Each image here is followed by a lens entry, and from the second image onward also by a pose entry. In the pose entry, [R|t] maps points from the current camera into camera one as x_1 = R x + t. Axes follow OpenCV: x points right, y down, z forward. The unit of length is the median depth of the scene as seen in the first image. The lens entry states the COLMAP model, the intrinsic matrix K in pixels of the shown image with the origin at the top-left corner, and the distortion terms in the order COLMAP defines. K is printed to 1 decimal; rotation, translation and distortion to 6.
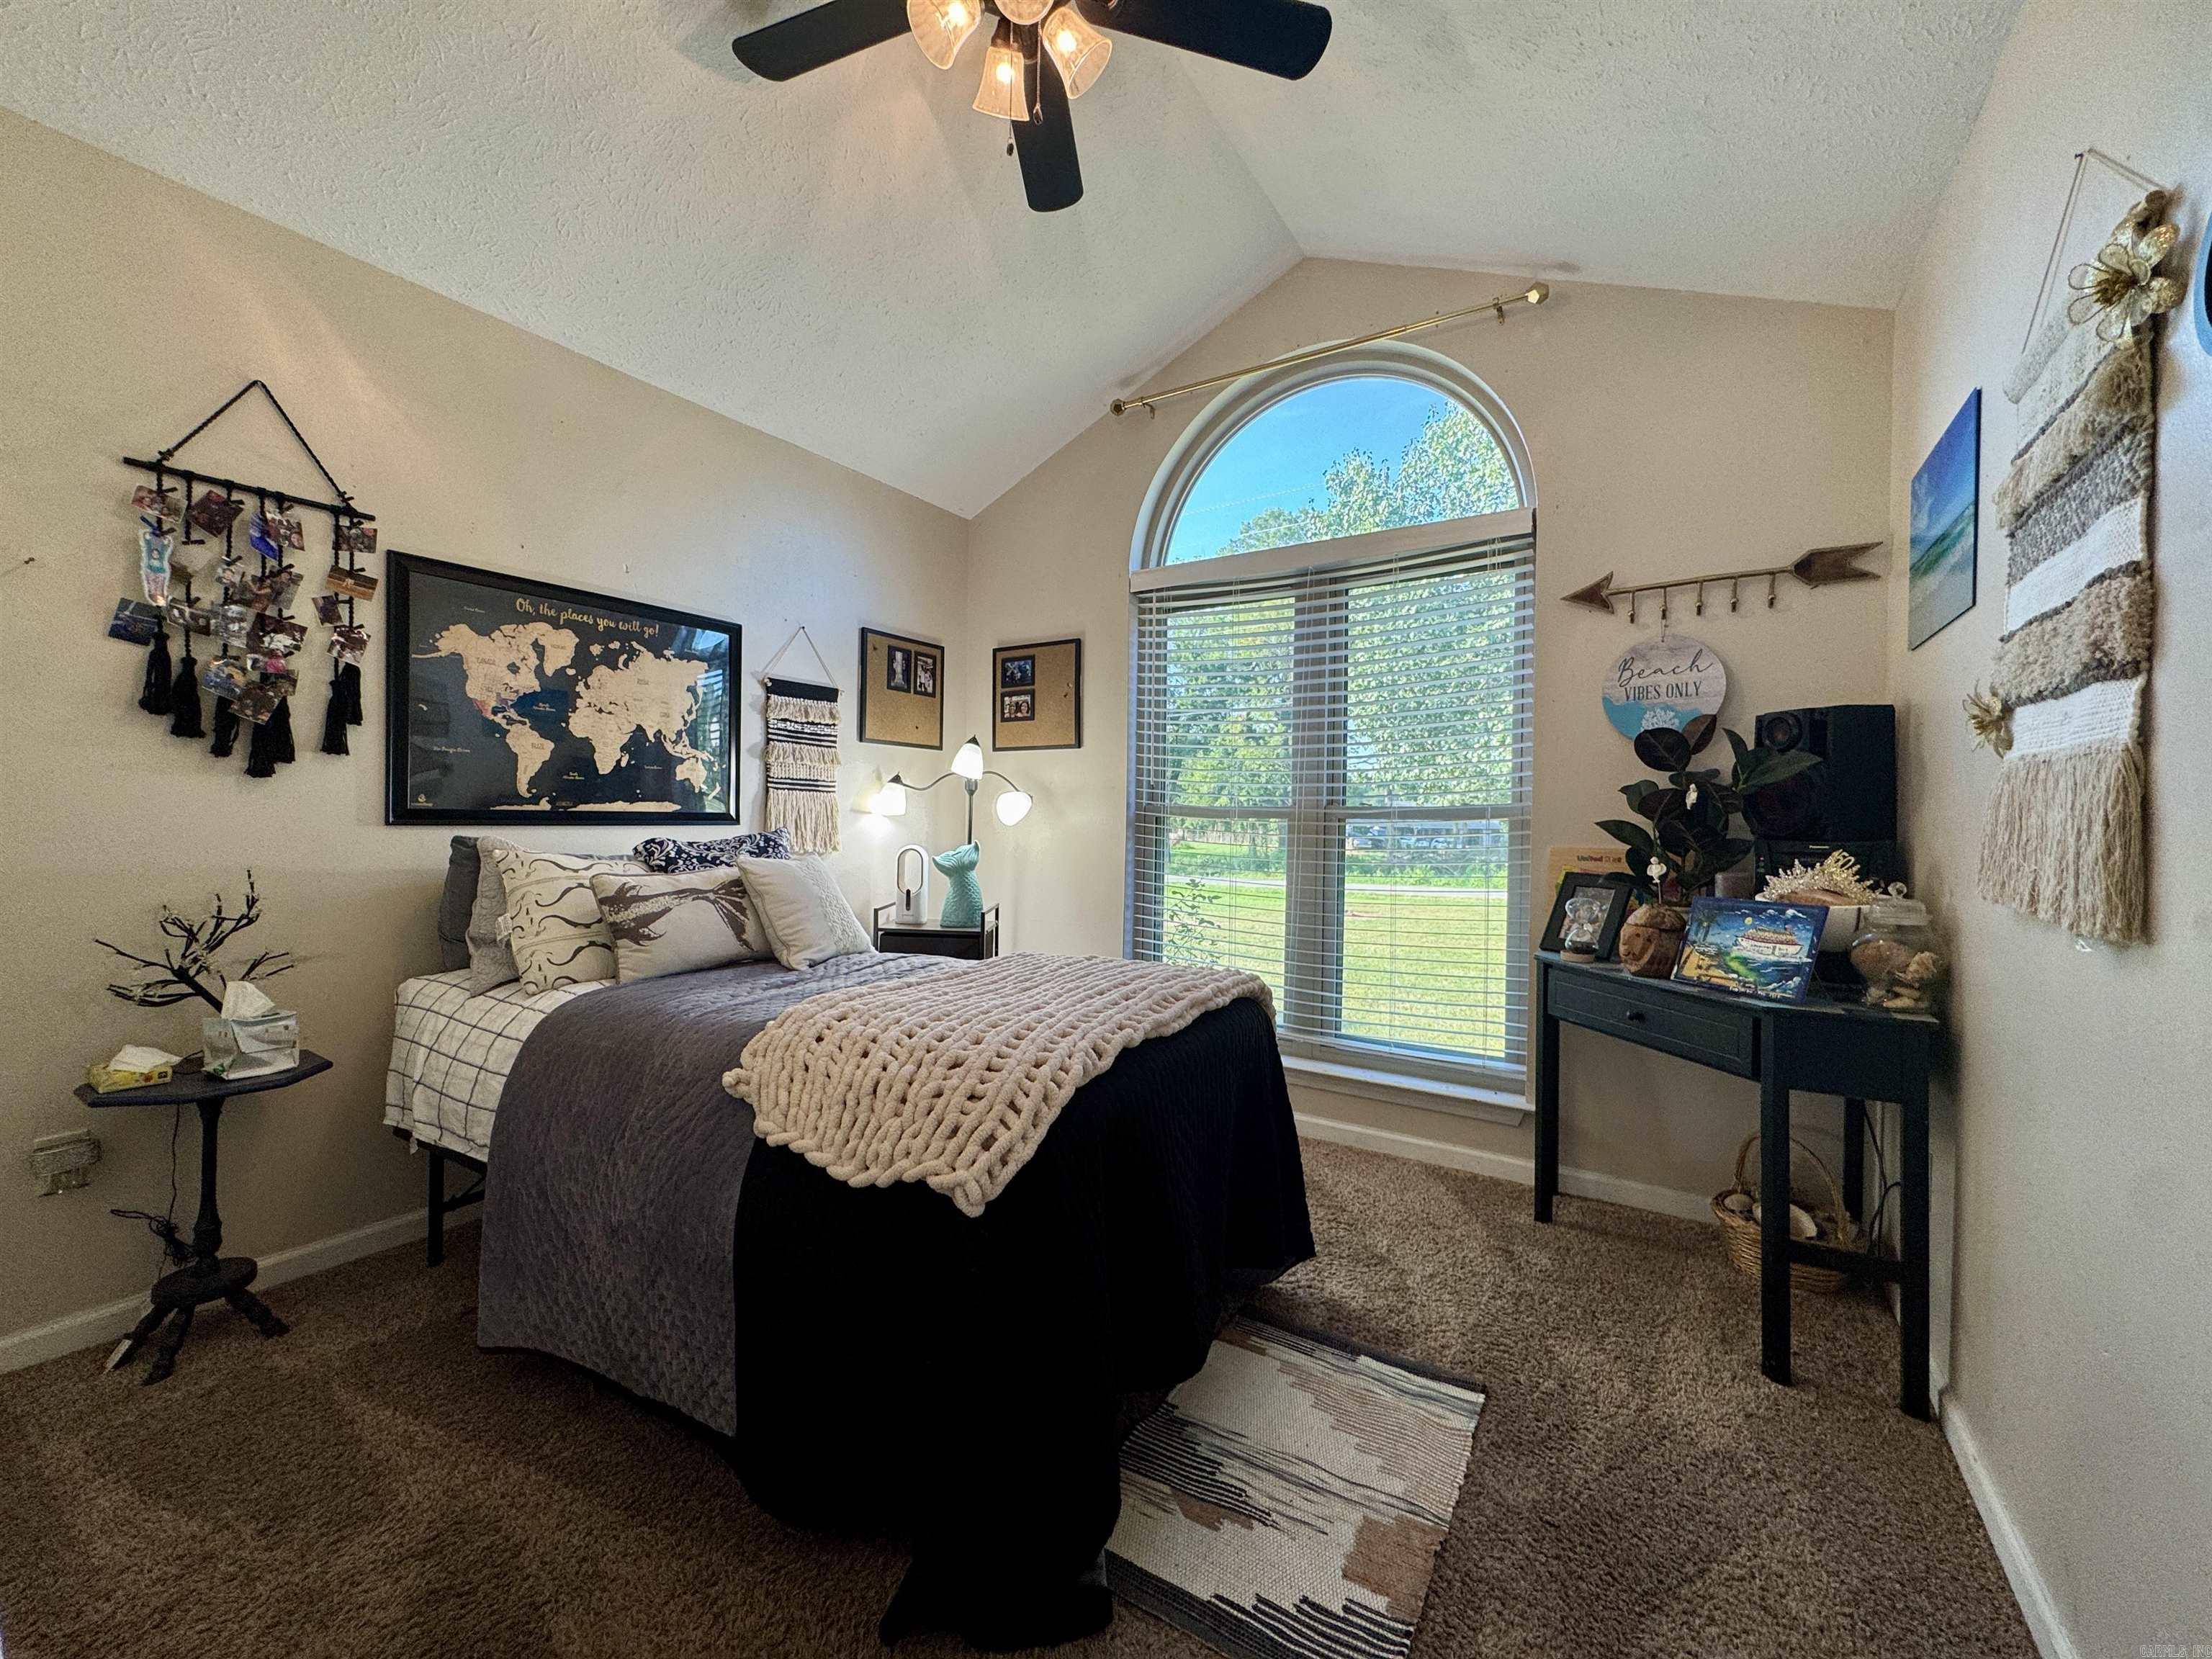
lens RADIAL K [[889.5, 0, 1101.8], [0, 889.5, 825.8], [0, 0, 1]] dist [-0.003316, 0.000729]
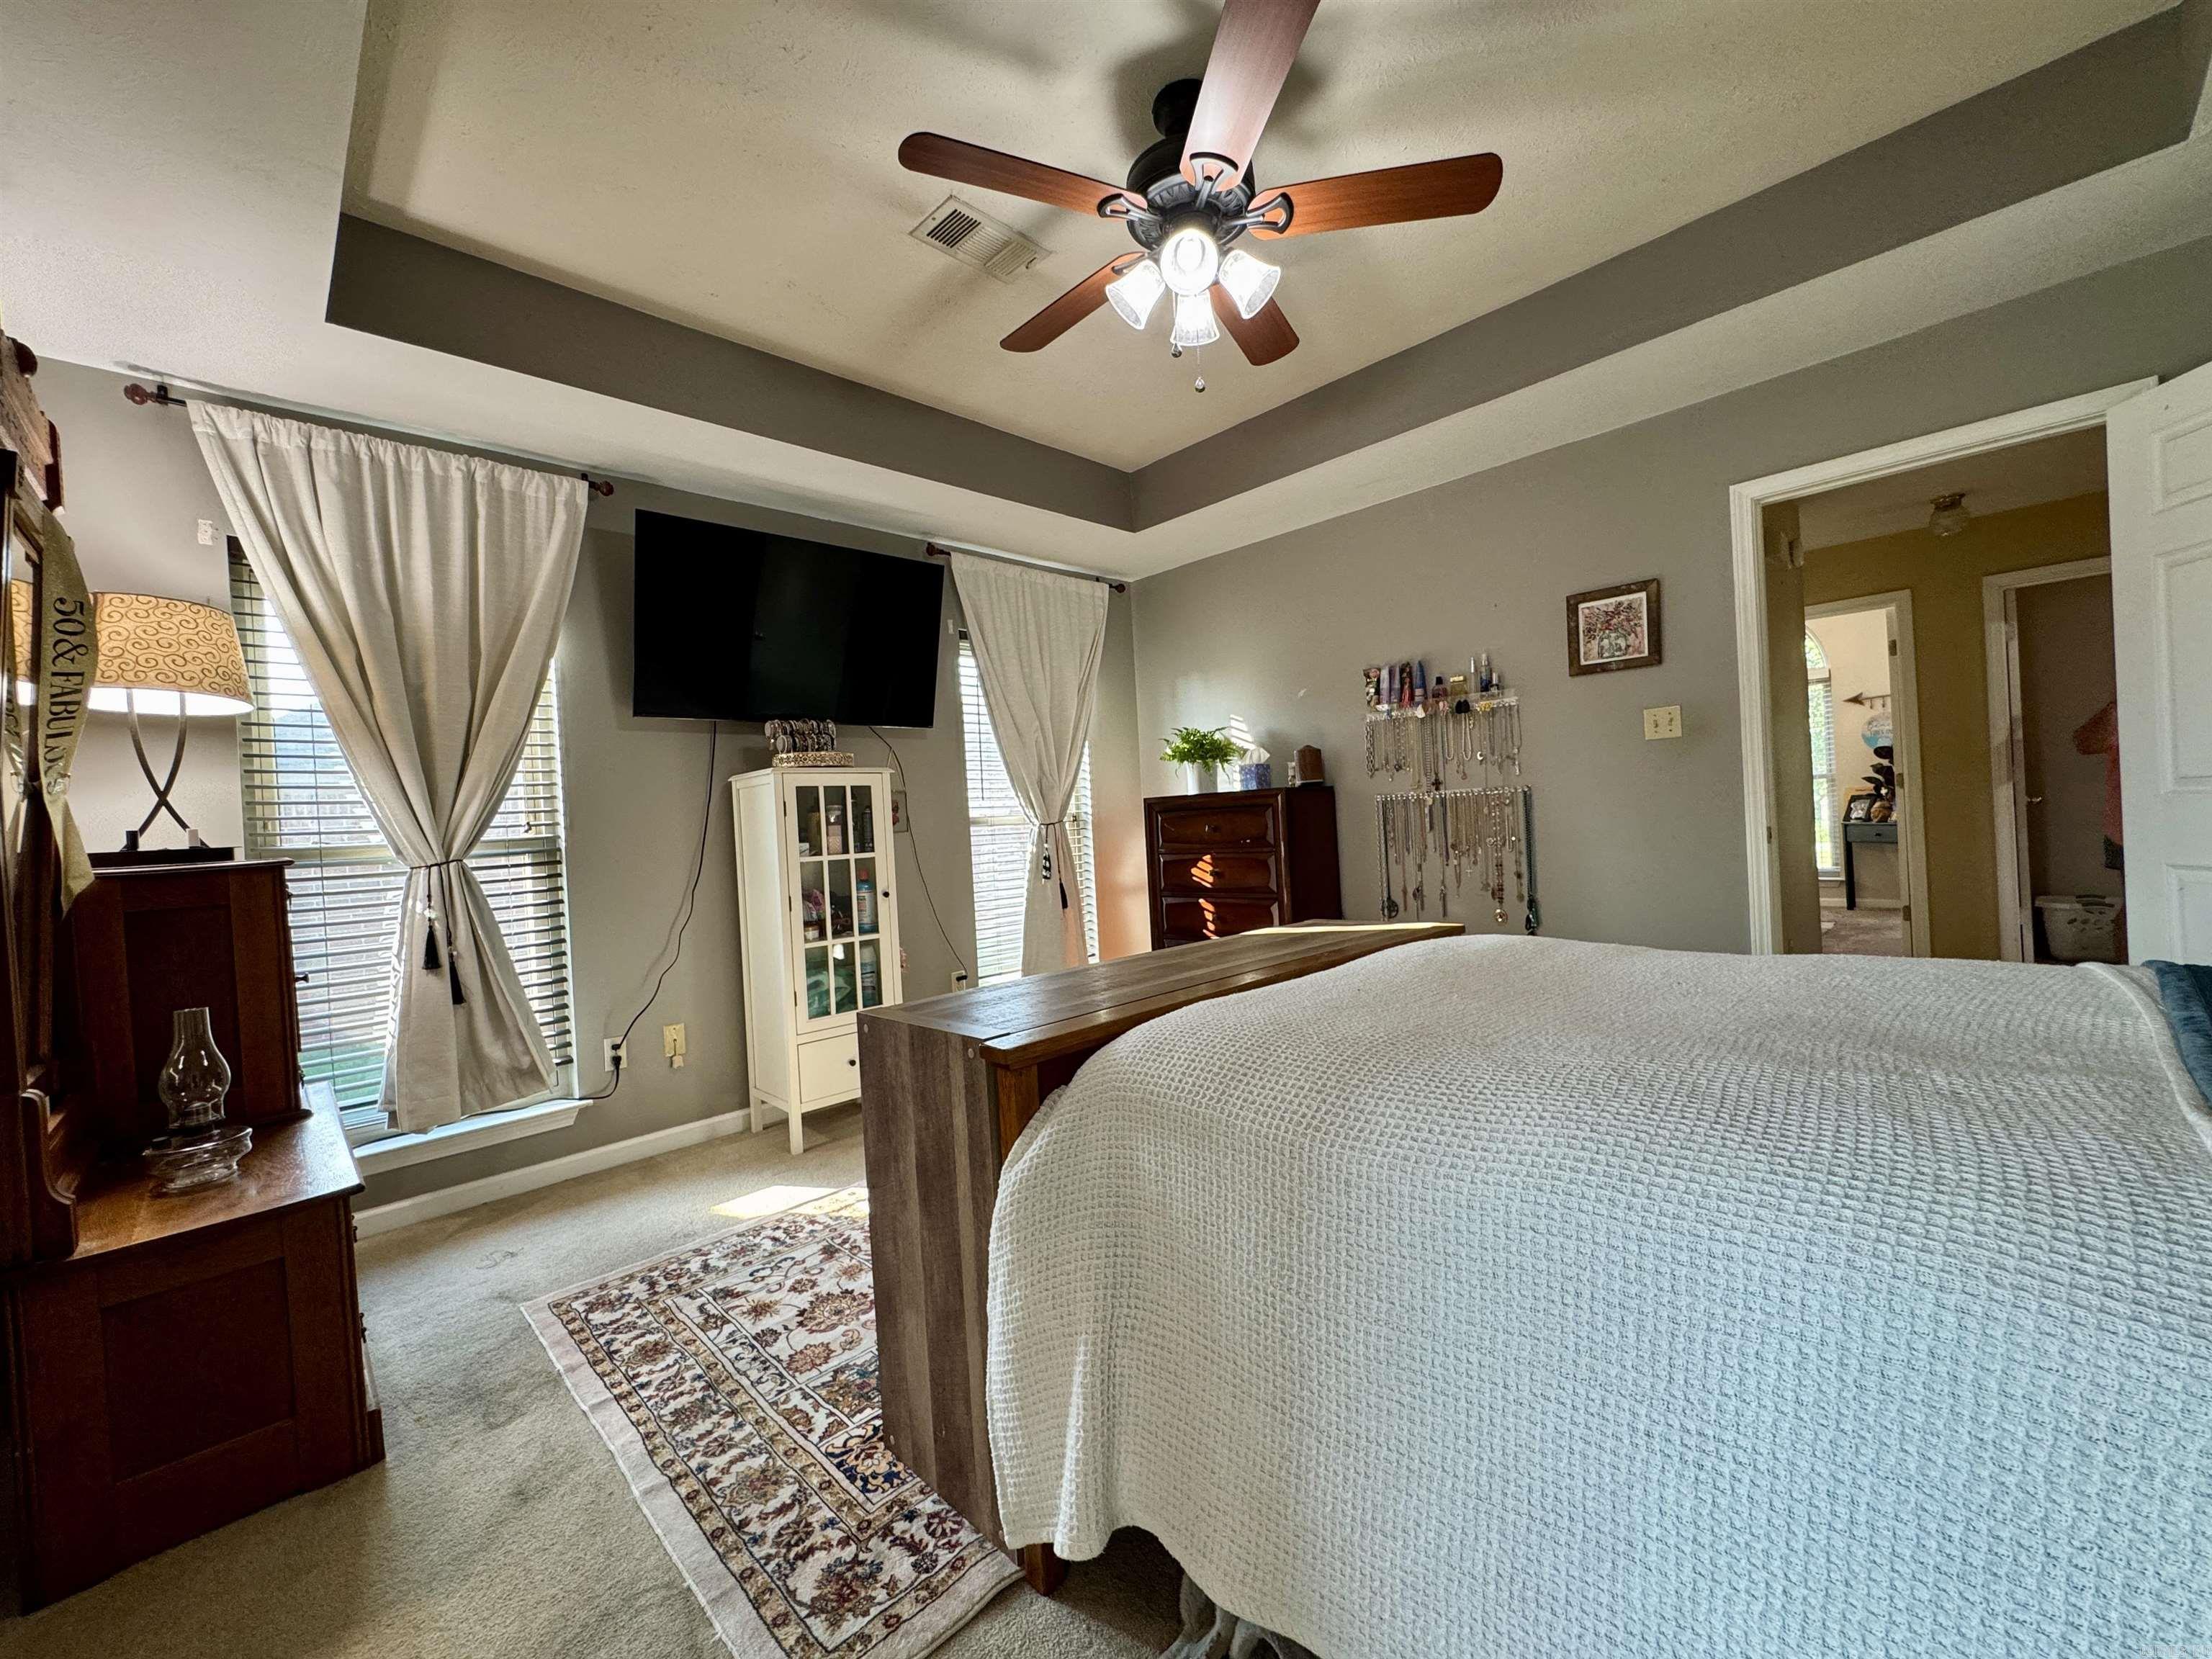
lens RADIAL K [[889.5, 0, 1103.9], [0, 889.5, 828.2], [0, 0, 1]] dist [-0.003316, 0.000729]
pose [[0.970878, -0.067947, -0.229737, -1.264796], [0.068878, 0.997617, -0.003977, 0.001937], [0.229460, -0.011962, 0.973245, -2.534383]]
